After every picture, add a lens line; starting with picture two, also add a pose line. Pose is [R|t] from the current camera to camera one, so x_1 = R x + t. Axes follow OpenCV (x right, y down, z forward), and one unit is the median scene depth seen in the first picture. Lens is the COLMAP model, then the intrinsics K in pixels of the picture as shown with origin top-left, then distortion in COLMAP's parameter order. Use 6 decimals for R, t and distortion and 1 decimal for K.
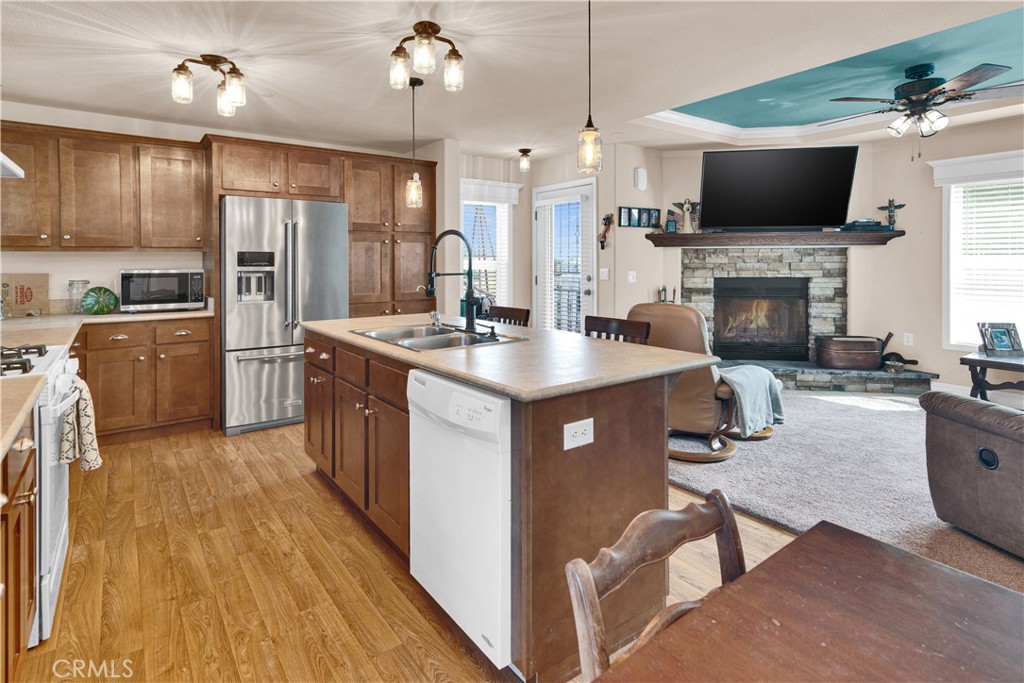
lens RADIAL K [[525.6, 0, 504.8], [0, 525.6, 268.8], [0, 0, 1]] dist [0.016459, -0.000281]
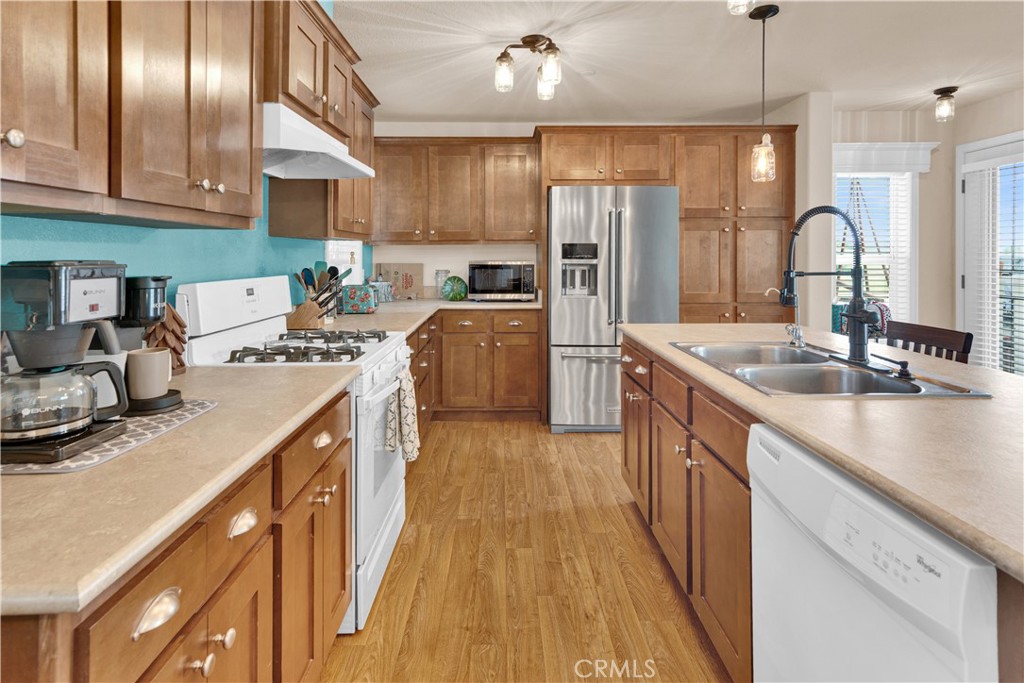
lens RADIAL K [[528.8, 0, 507.0], [0, 528.8, 254.7], [0, 0, 1]] dist [0.015491, -0.000530]
pose [[0.811687, 0.002720, -0.584087, -0.022454], [-0.009690, 0.999914, -0.008808, -0.002173], [0.584013, 0.012809, 0.811644, 0.146894]]
